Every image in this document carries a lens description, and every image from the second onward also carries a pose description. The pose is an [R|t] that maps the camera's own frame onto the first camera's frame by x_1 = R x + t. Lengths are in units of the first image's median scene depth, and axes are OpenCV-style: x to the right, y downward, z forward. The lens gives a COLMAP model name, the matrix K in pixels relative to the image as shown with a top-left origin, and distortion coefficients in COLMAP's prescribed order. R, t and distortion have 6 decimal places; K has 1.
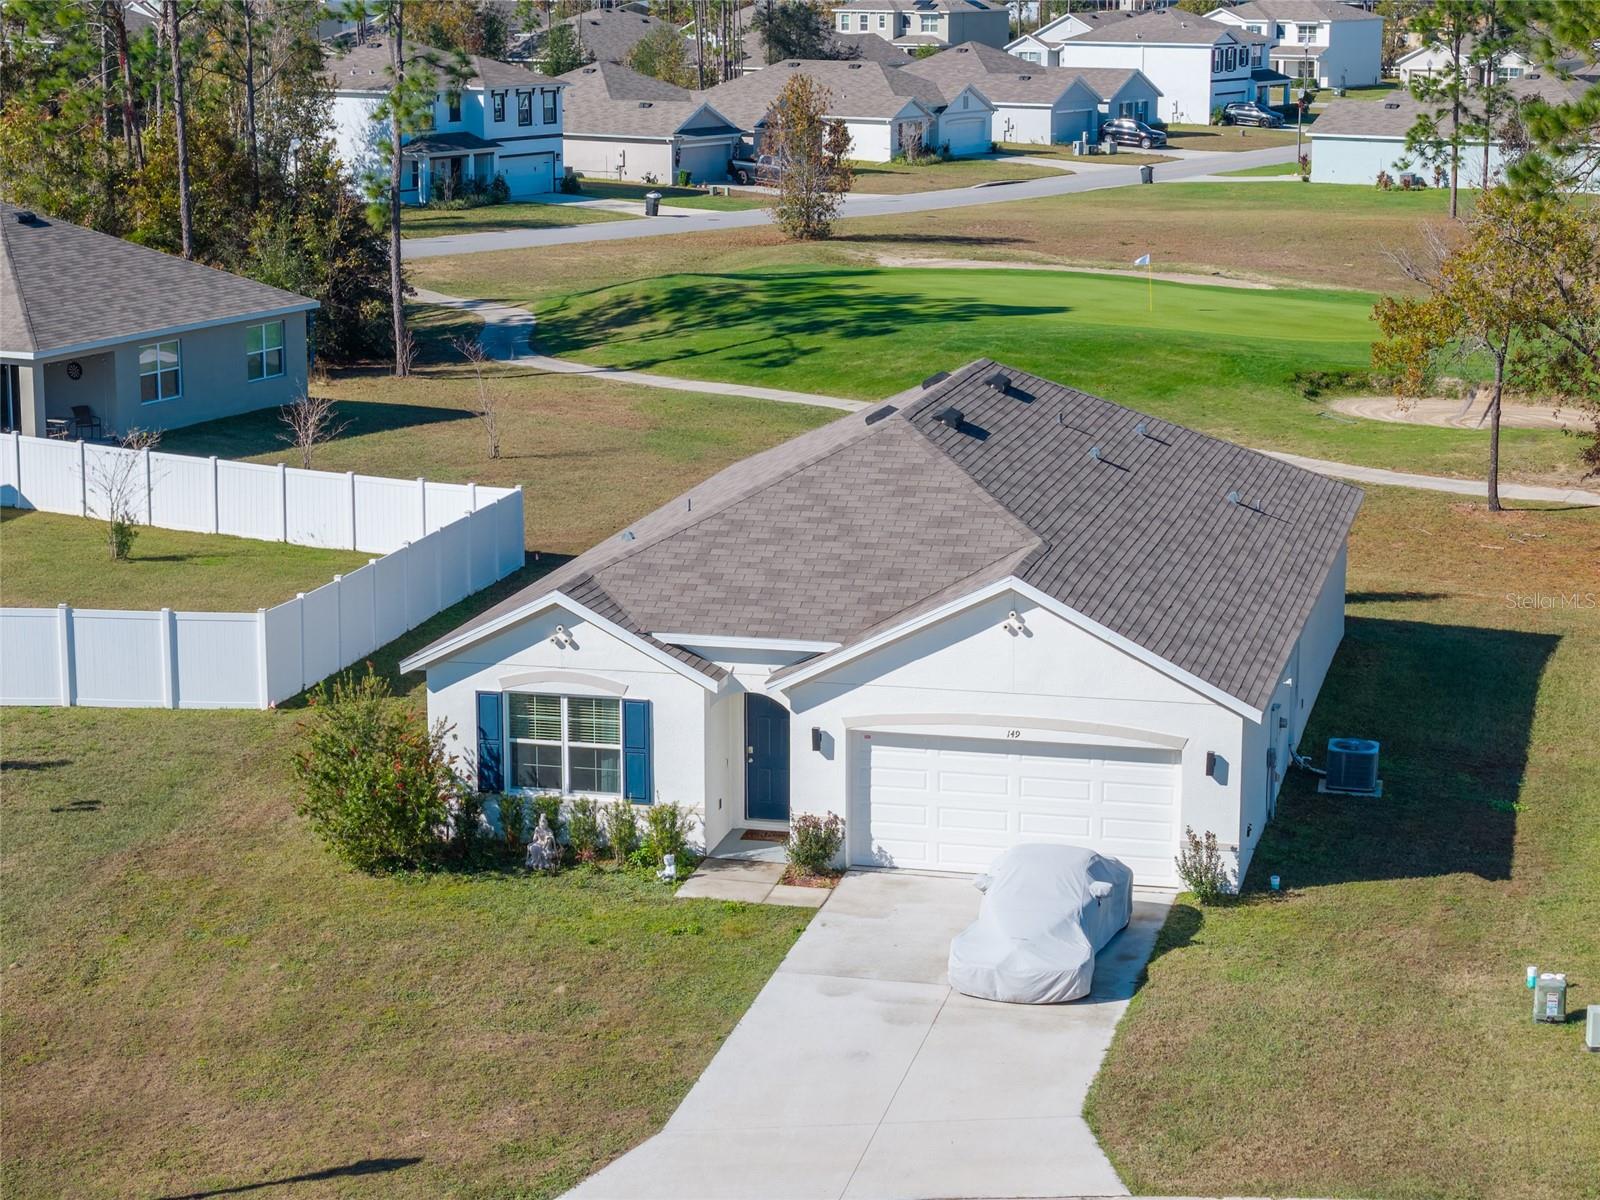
lens RADIAL K [[3185.3, 0, 788.4], [0, 3185.3, 593.3], [0, 0, 1]] dist [0.022352, 0.000000]
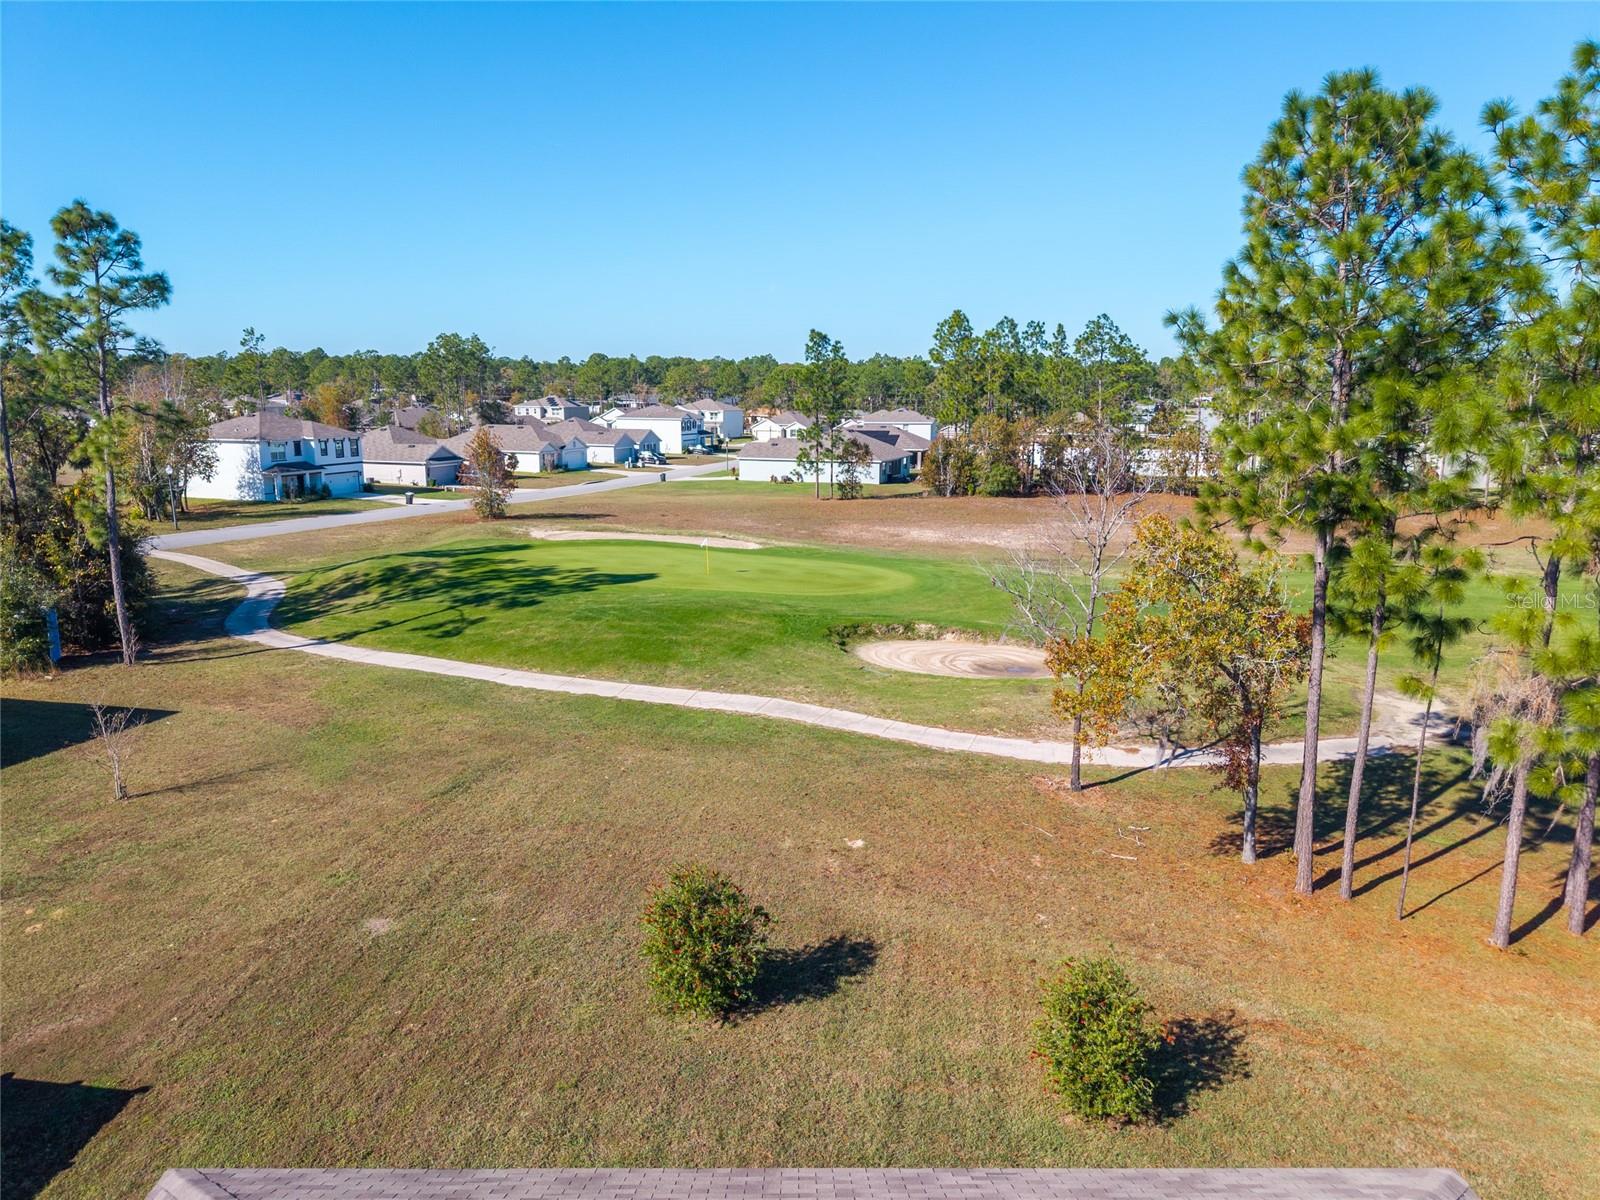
lens RADIAL K [[1069.4, 0, 790.3], [0, 1069.4, 599.8], [0, 0, 1]] dist [0.044389, -0.047431]
pose [[0.967609, -0.046114, 0.248208, 0.035017], [0.048473, 0.998819, -0.003396, -0.113480], [-0.247758, 0.015317, 0.968701, 0.757493]]
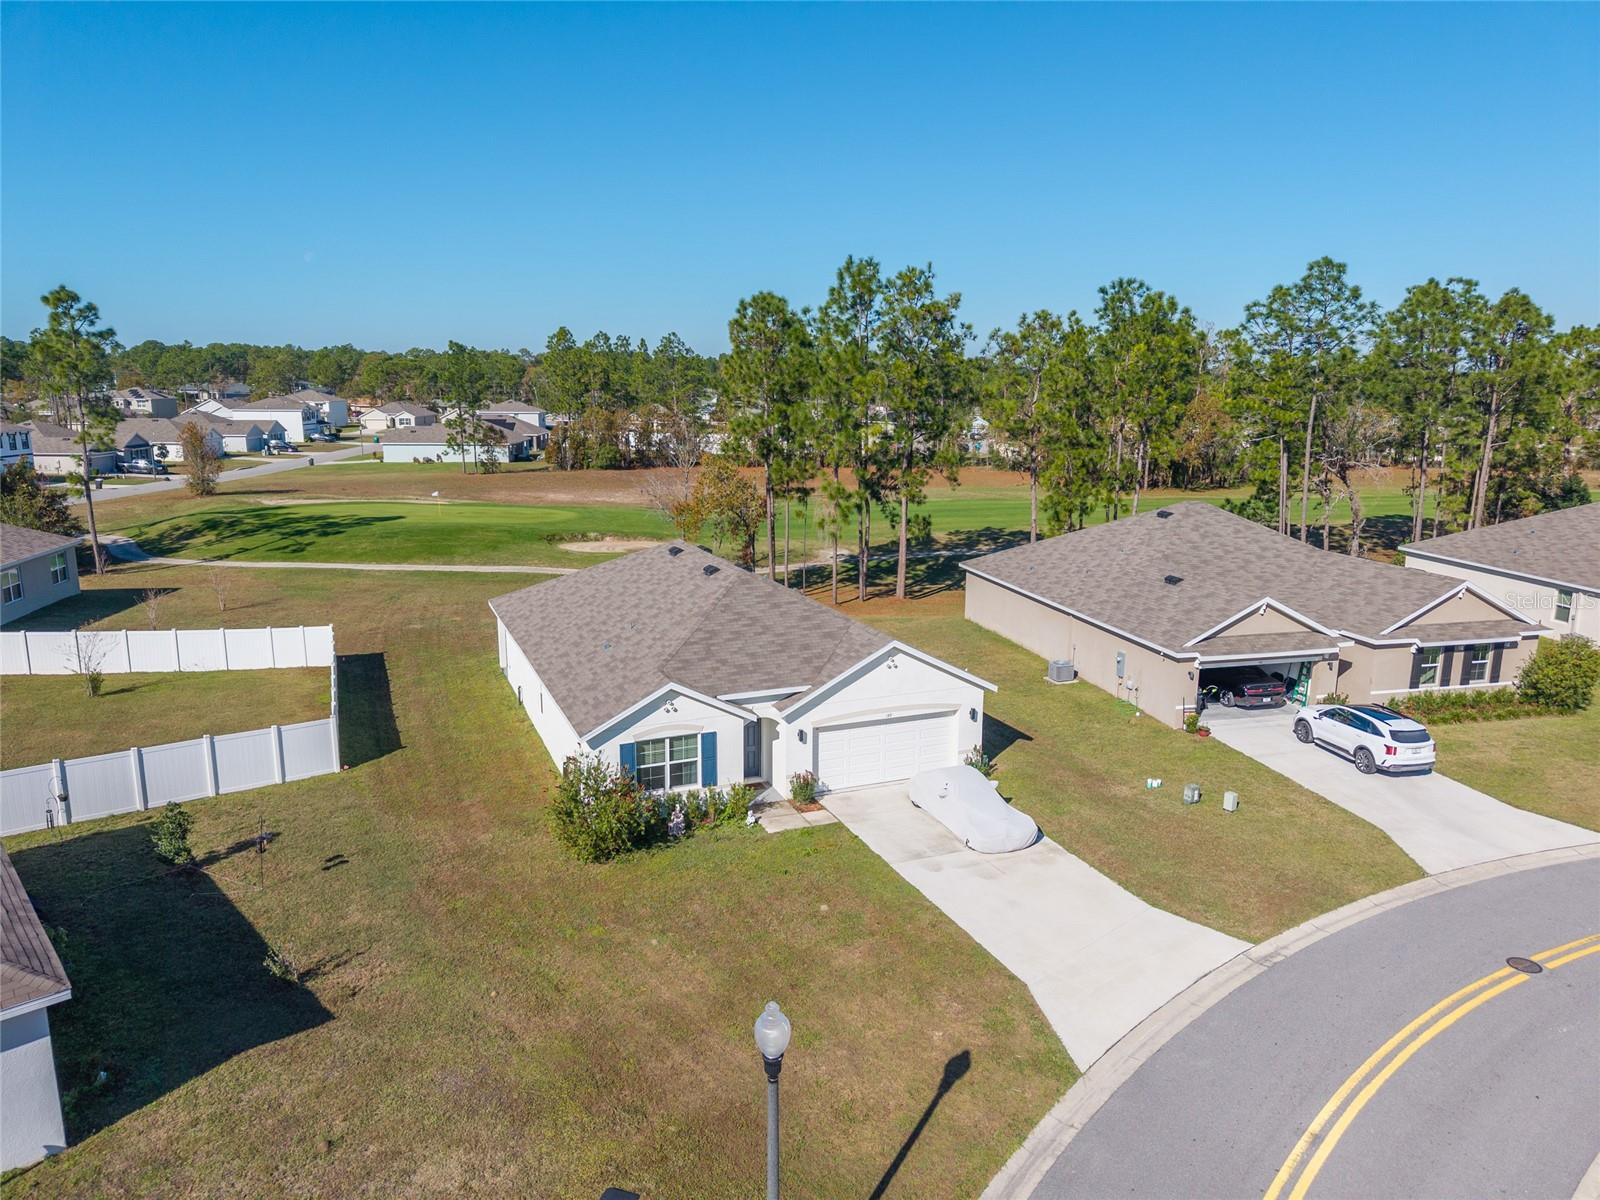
lens RADIAL K [[1069.4, 0, 787.3], [0, 1069.4, 594.9], [0, 0, 1]] dist [0.044389, -0.047431]
pose [[0.802846, -0.113326, 0.585317, -0.246226], [0.114904, 0.992774, 0.034607, -0.042428], [-0.585009, 0.039471, 0.810066, 0.305108]]
